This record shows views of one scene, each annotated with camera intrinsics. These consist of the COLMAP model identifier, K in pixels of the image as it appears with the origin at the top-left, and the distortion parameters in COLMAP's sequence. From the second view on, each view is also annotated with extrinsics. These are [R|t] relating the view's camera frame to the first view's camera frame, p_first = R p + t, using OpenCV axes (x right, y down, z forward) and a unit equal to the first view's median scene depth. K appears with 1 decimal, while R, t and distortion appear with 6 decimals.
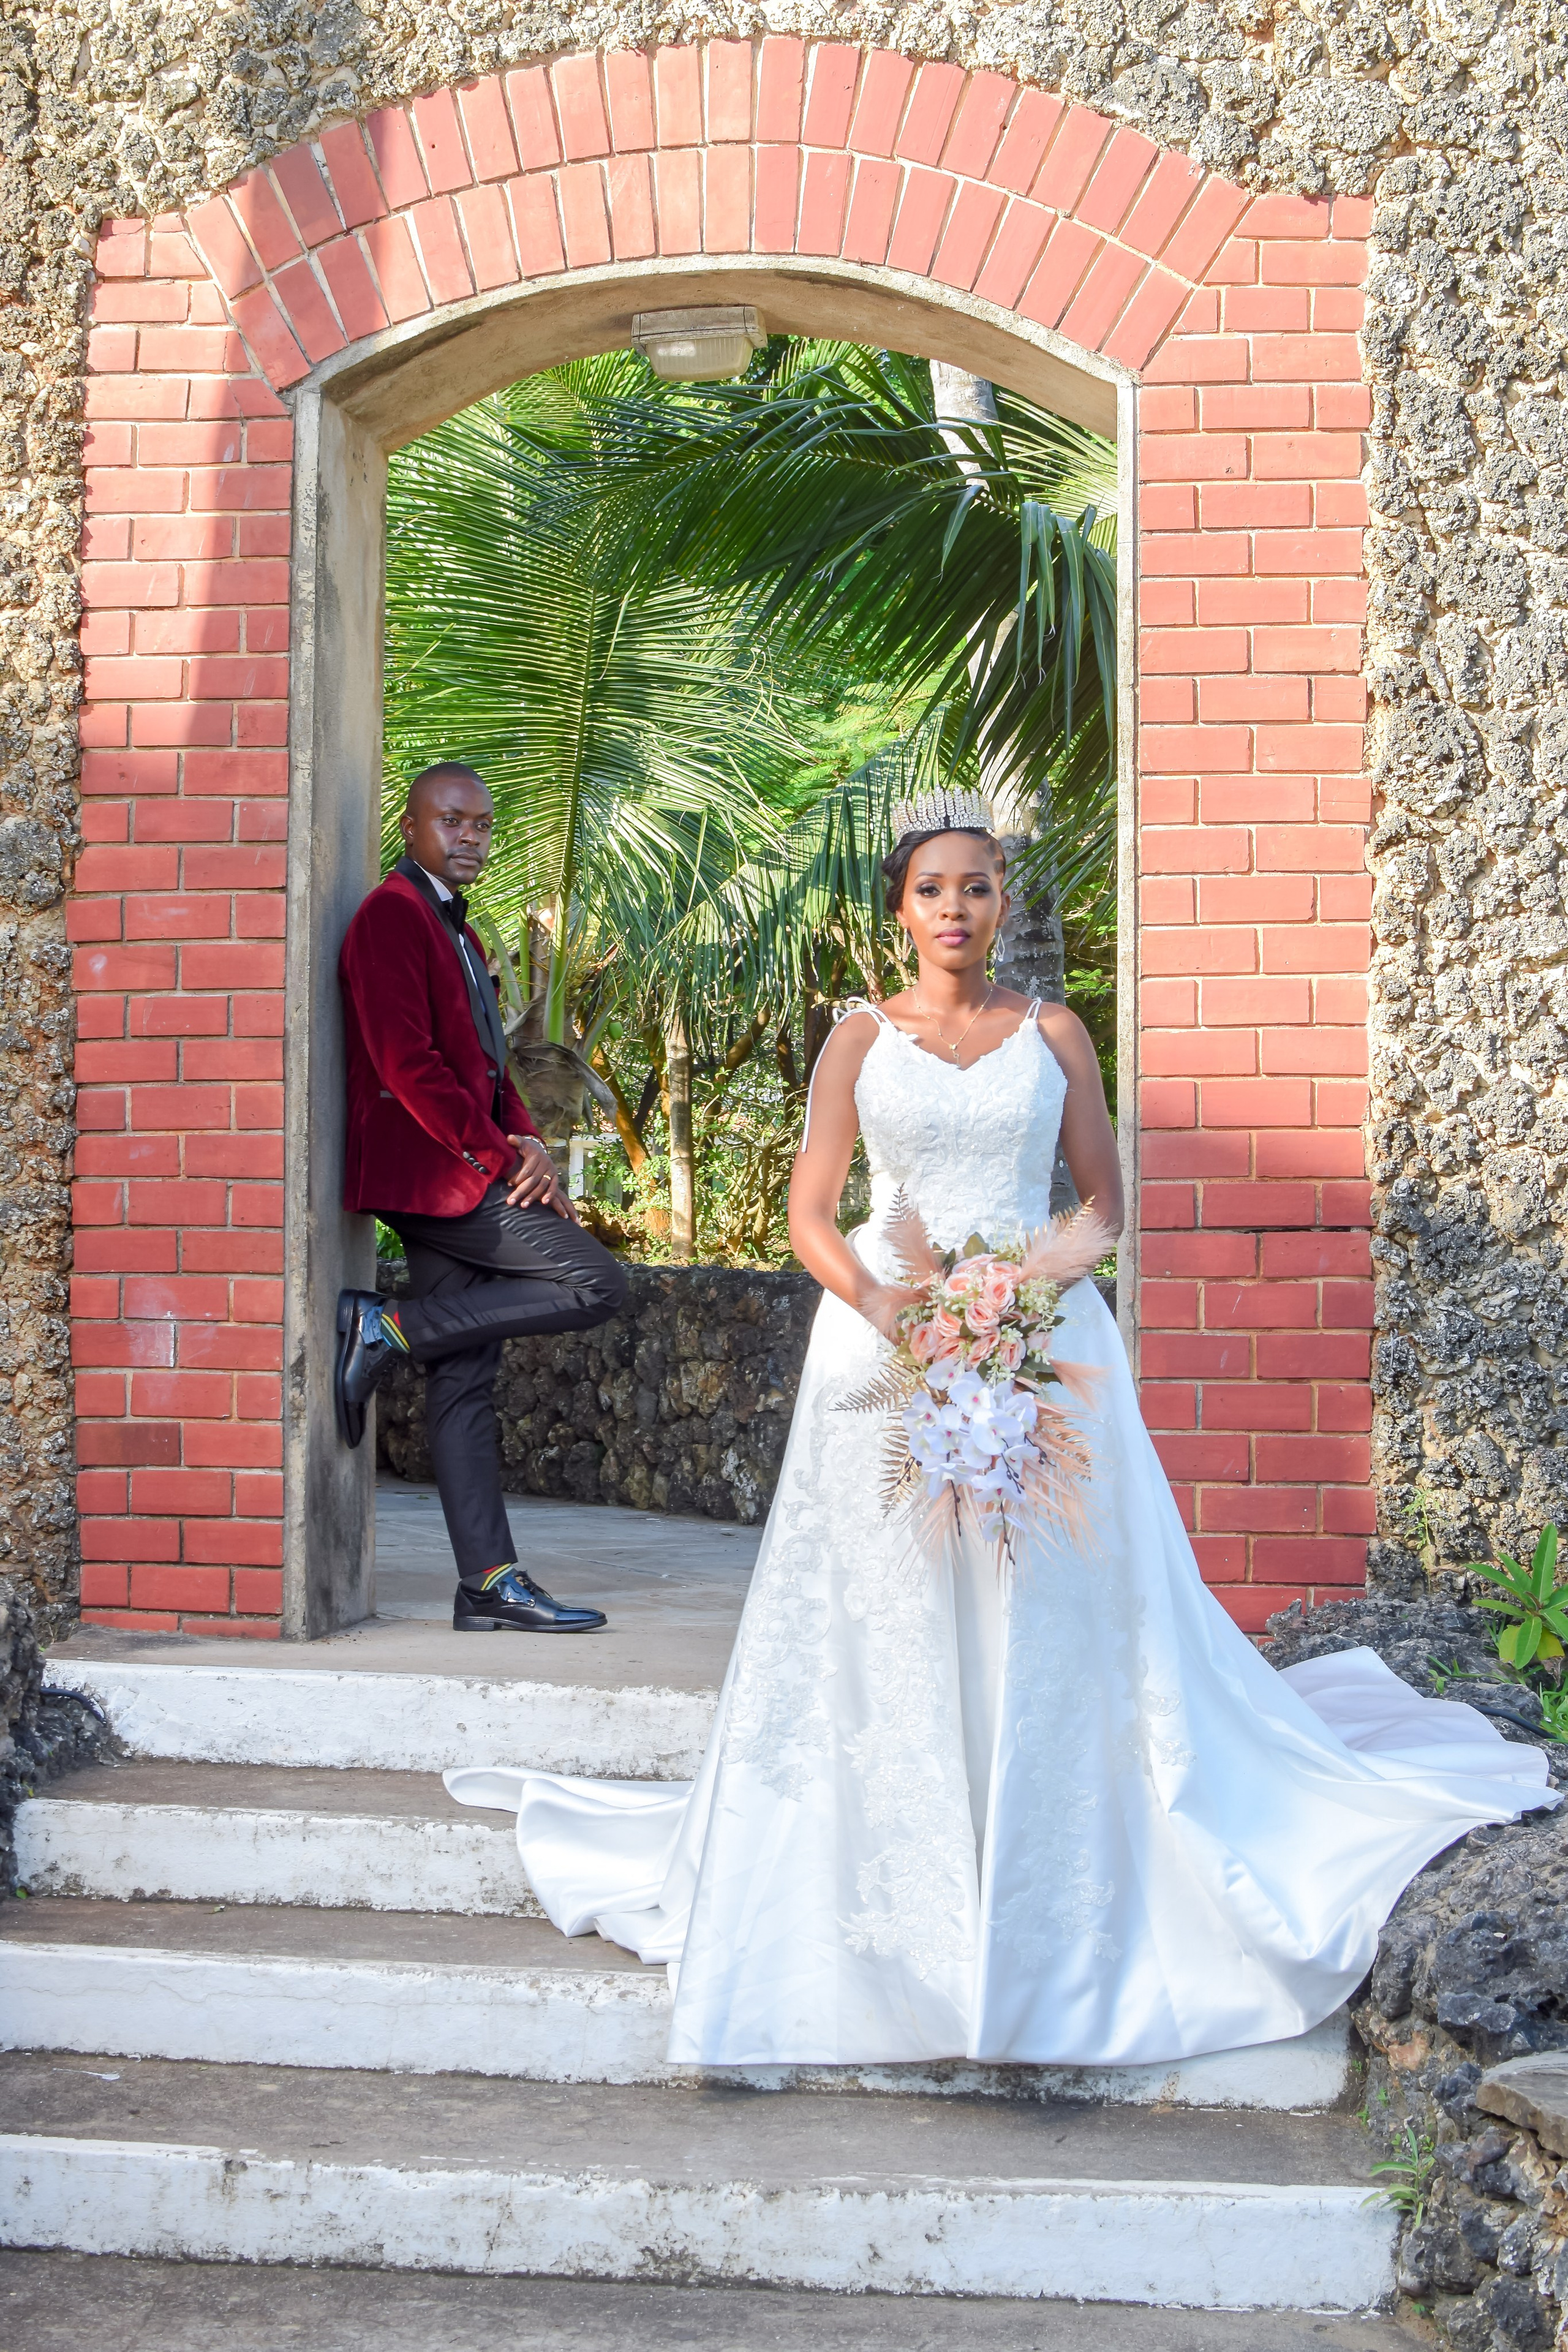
lens RADIAL K [[3543.7, 0, 728.9], [0, 3543.7, 1175.5], [0, 0, 1]] dist [-0.188664, 0.149875]
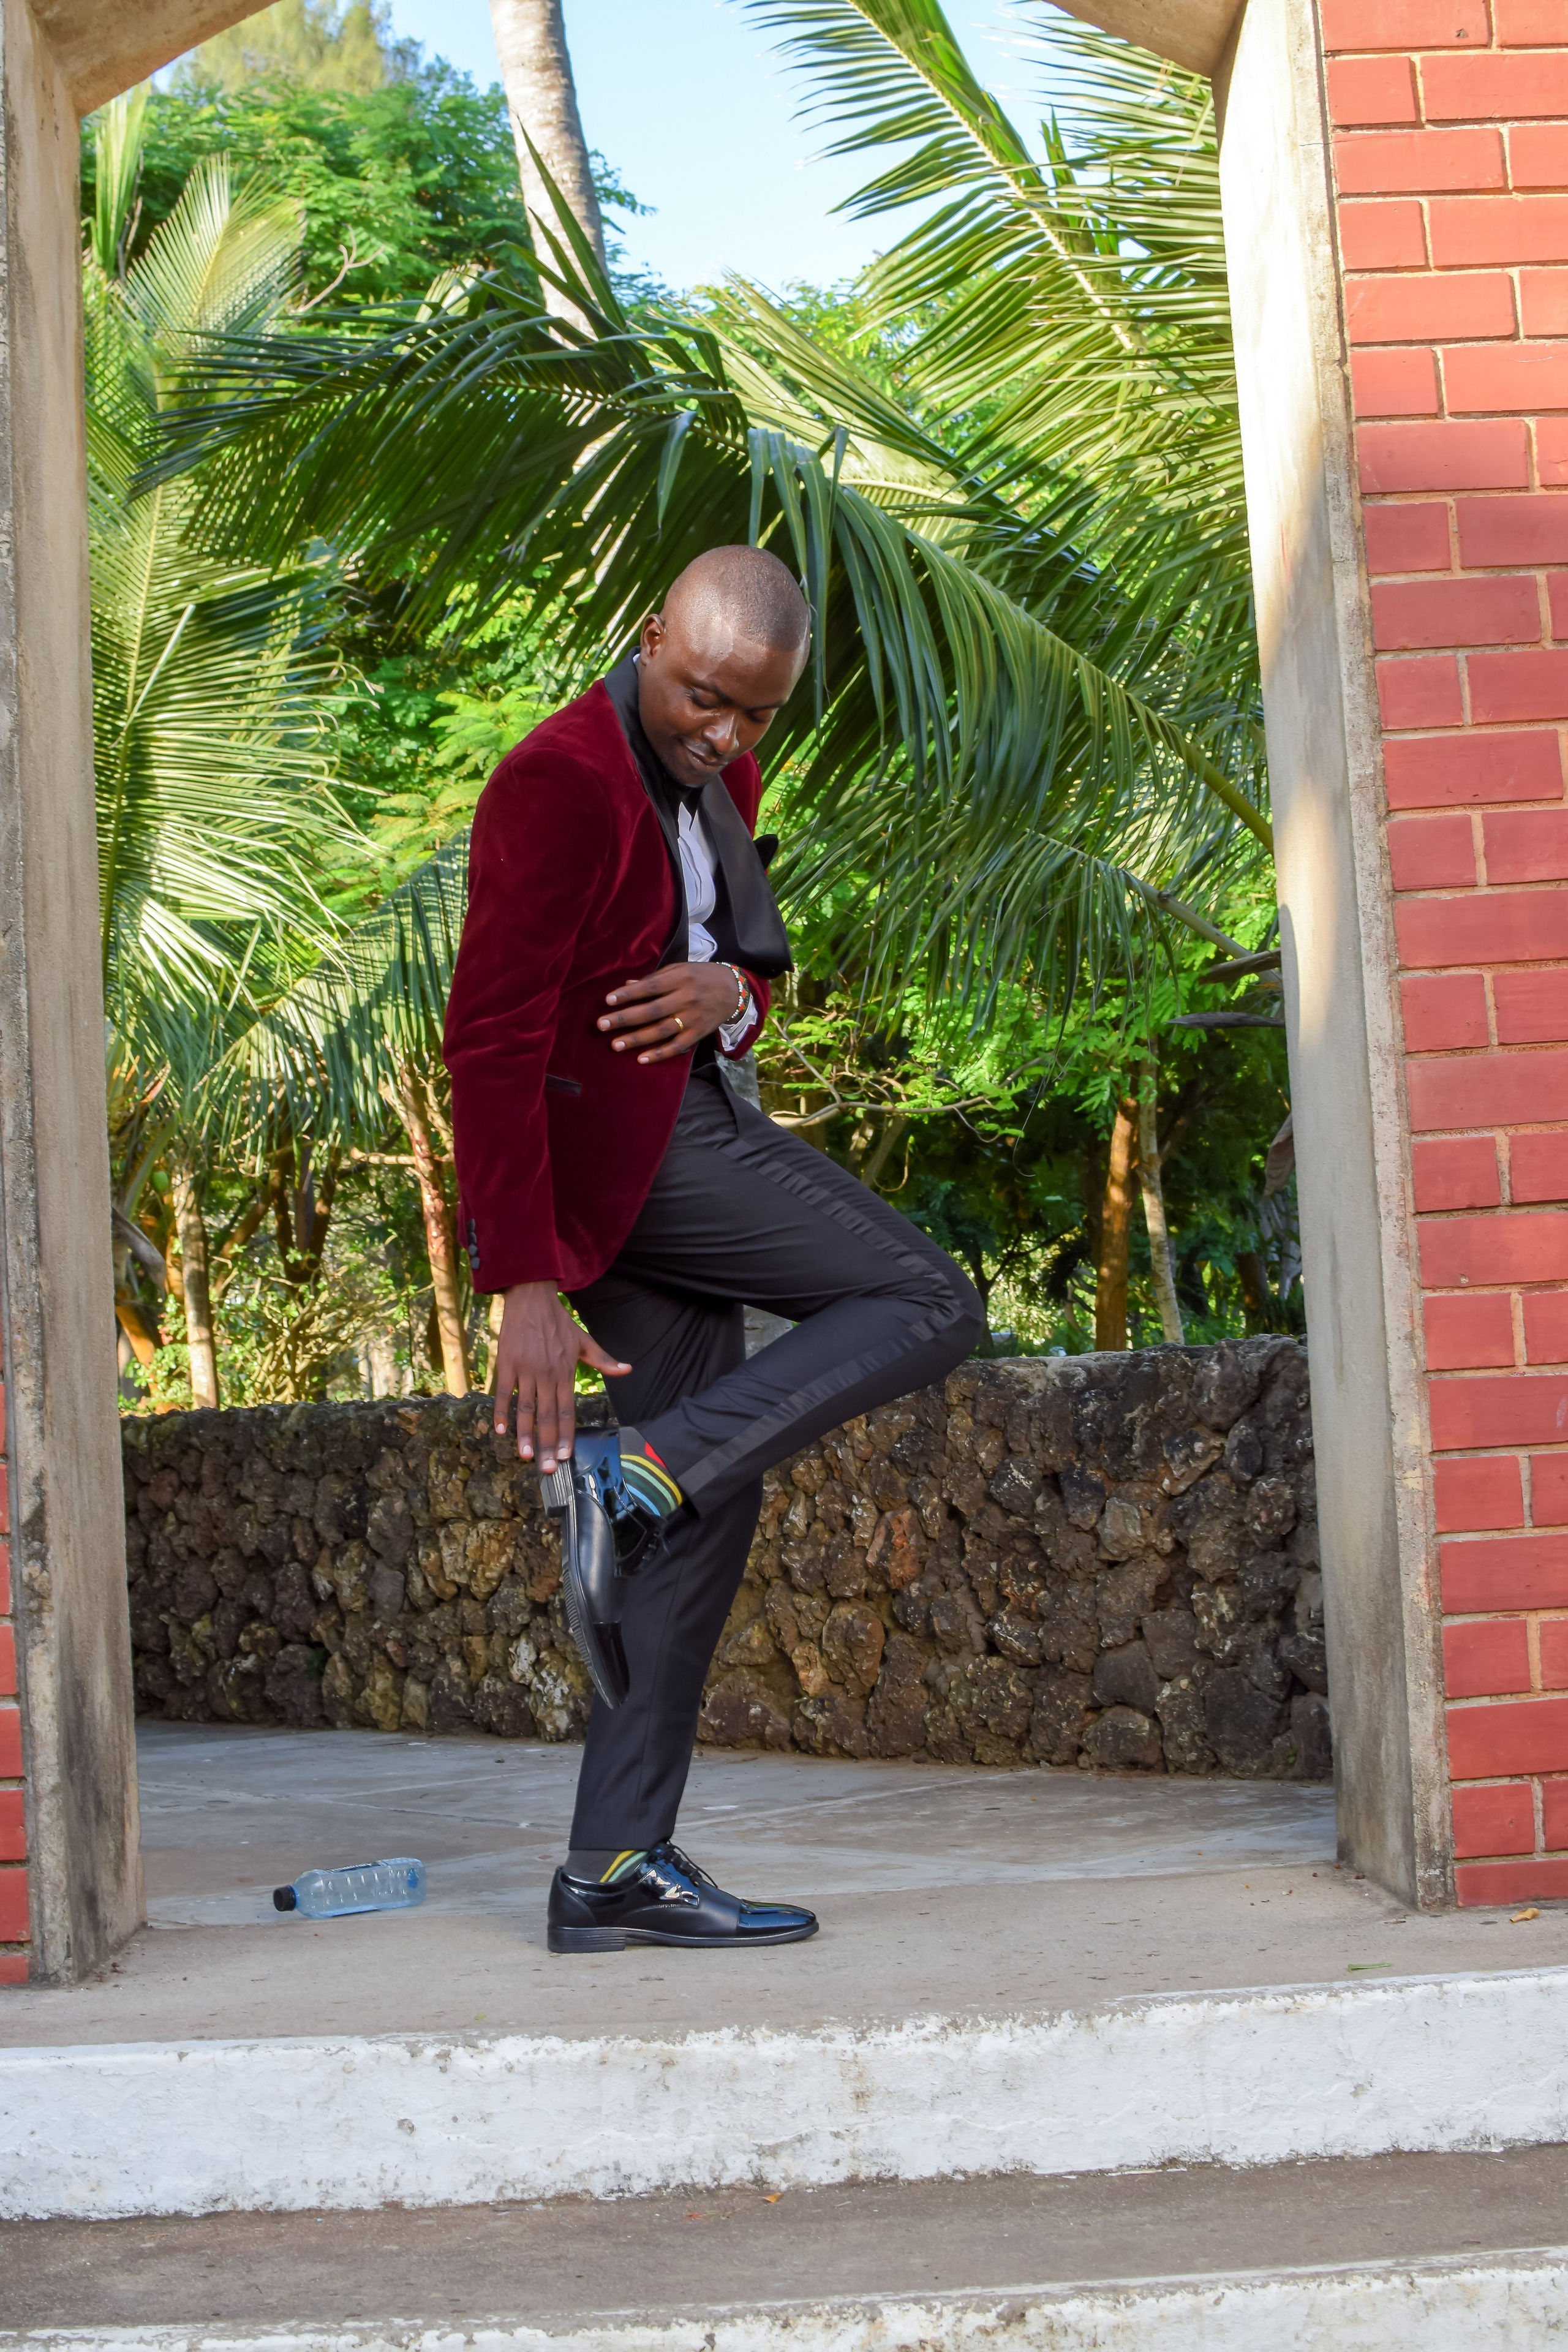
lens RADIAL K [[3564.7, 0, 732.9], [0, 3564.7, 1177.9], [0, 0, 1]] dist [-0.195235, 0.202006]
pose [[0.985998, -0.047862, 0.159739, -0.097523], [0.056805, 0.997036, -0.051895, 0.032978], [-0.156781, 0.060242, 0.985794, 0.384706]]
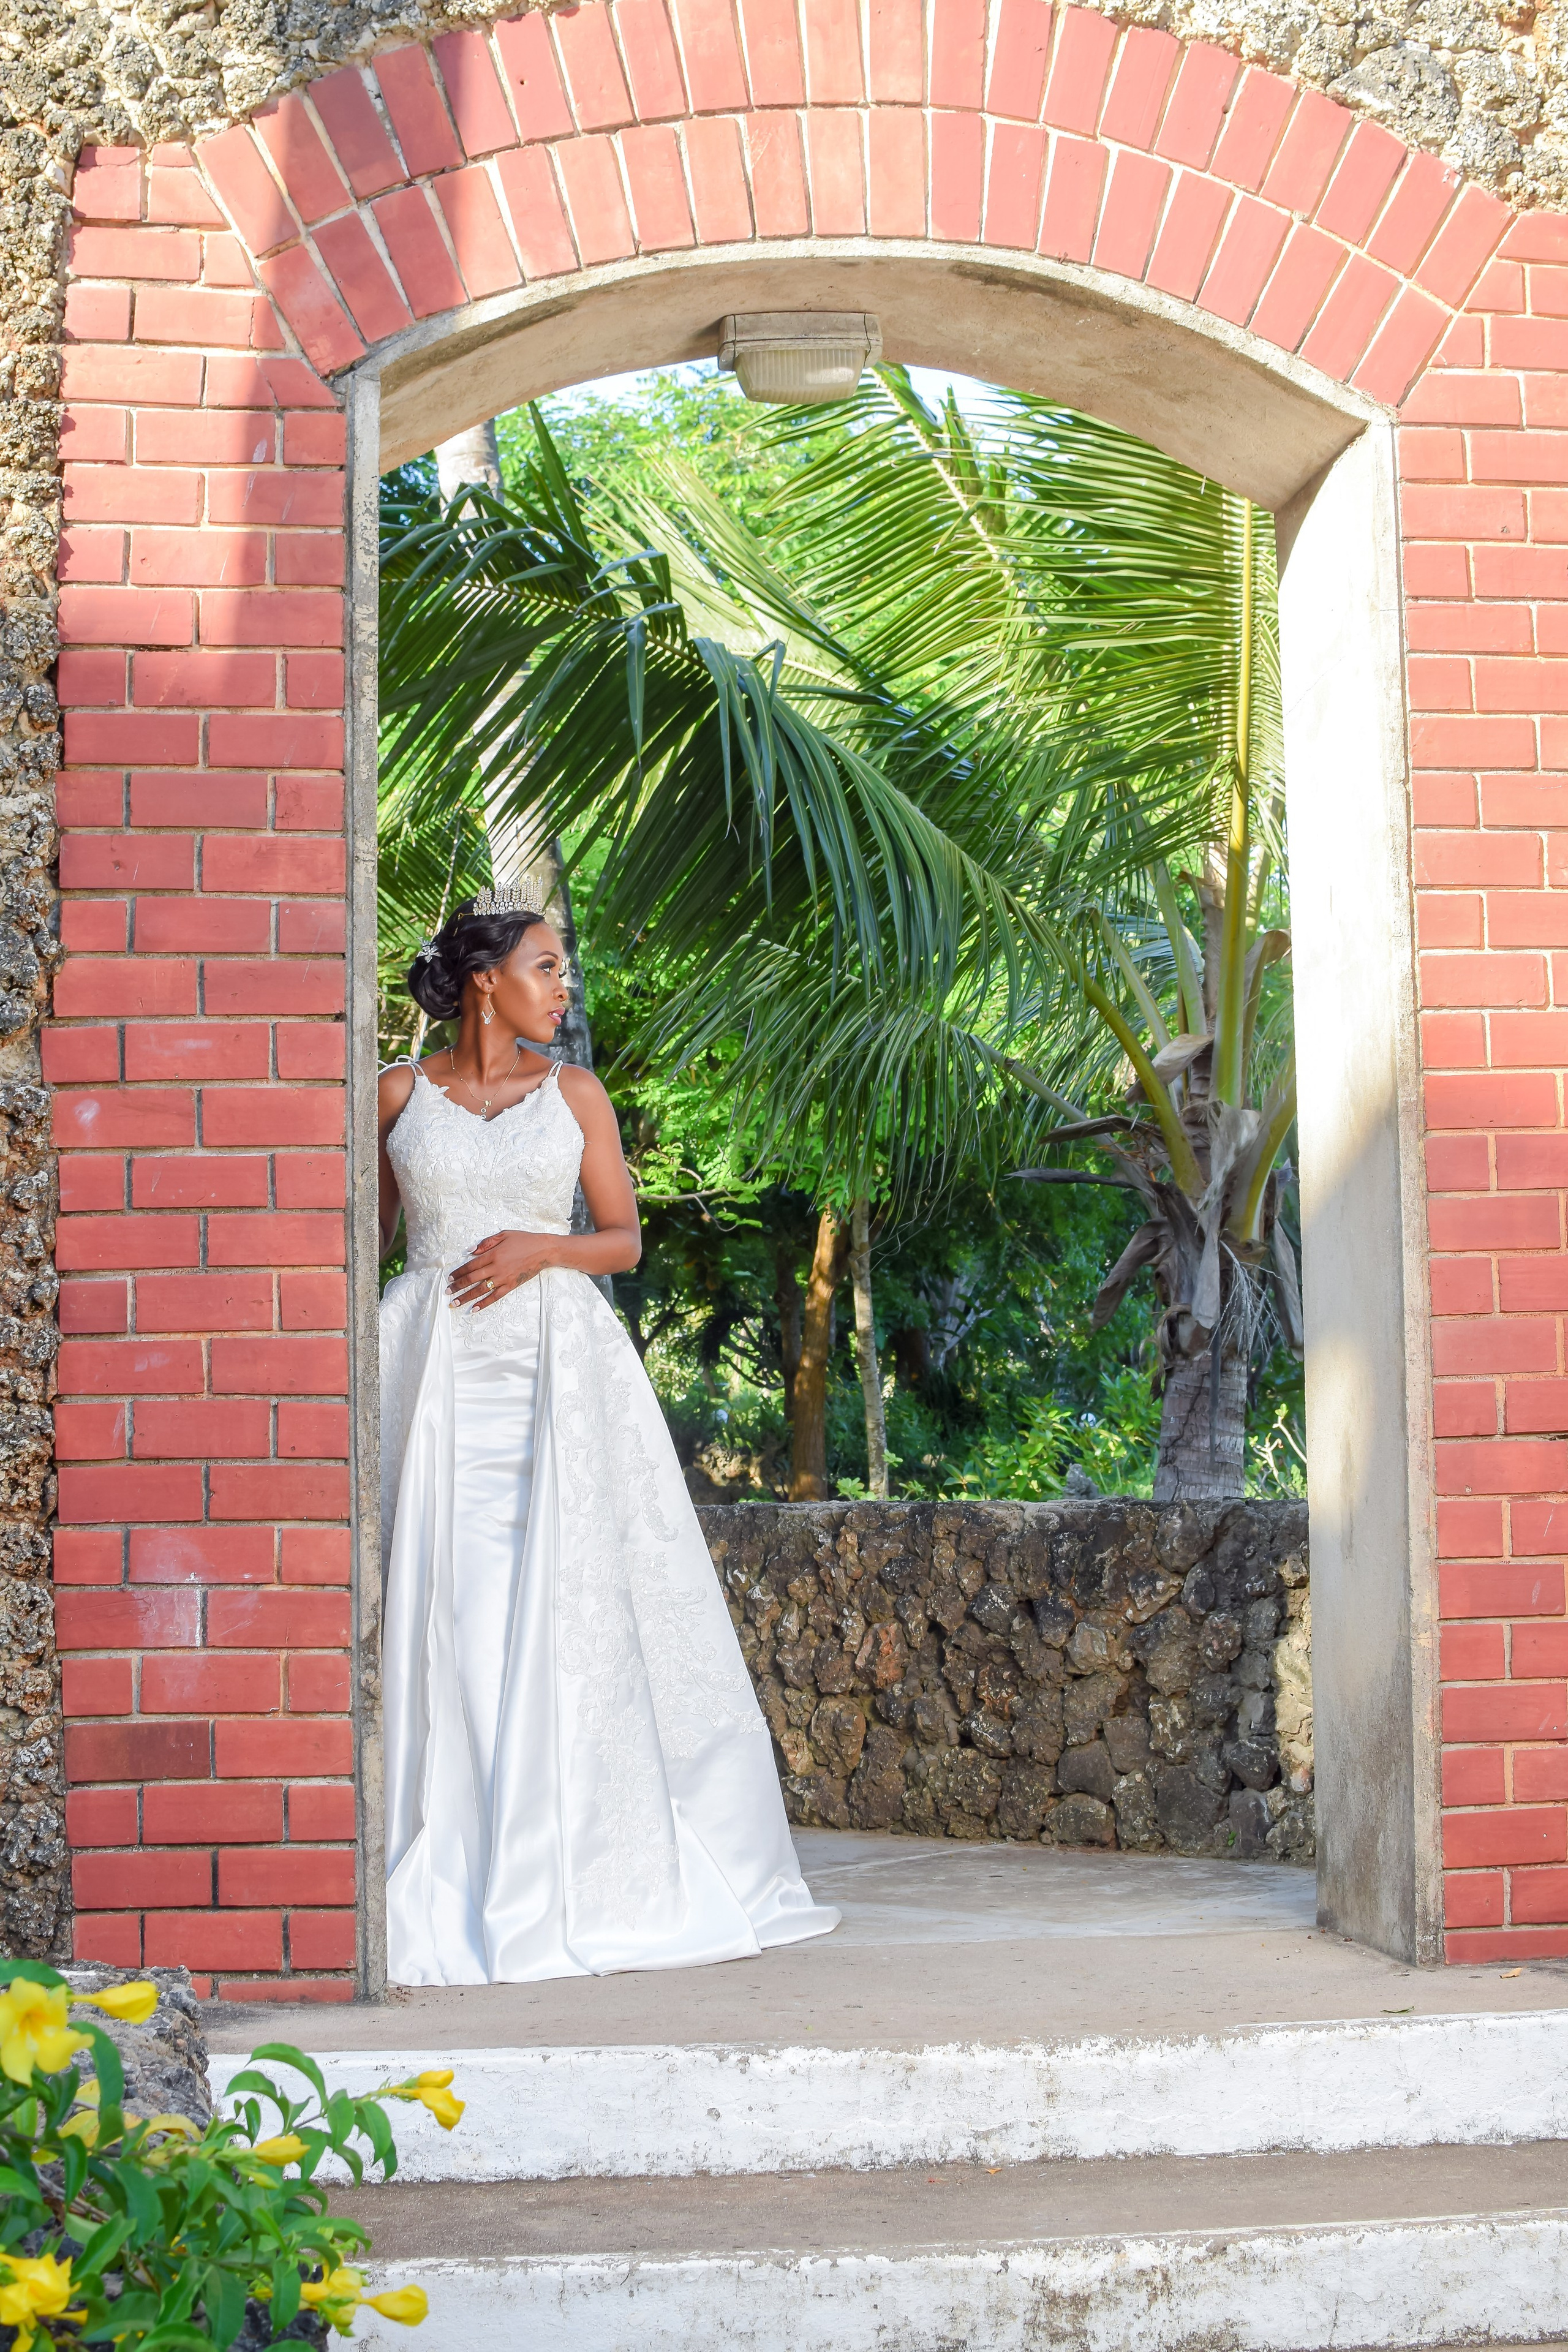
lens RADIAL K [[3559.7, 0, 714.4], [0, 3559.7, 1175.7], [0, 0, 1]] dist [-0.193830, 0.171689]
pose [[0.965767, 0.000498, 0.259410, -0.246940], [0.015851, 0.998016, -0.060929, 0.001599], [-0.258926, 0.062955, 0.963843, 0.237445]]
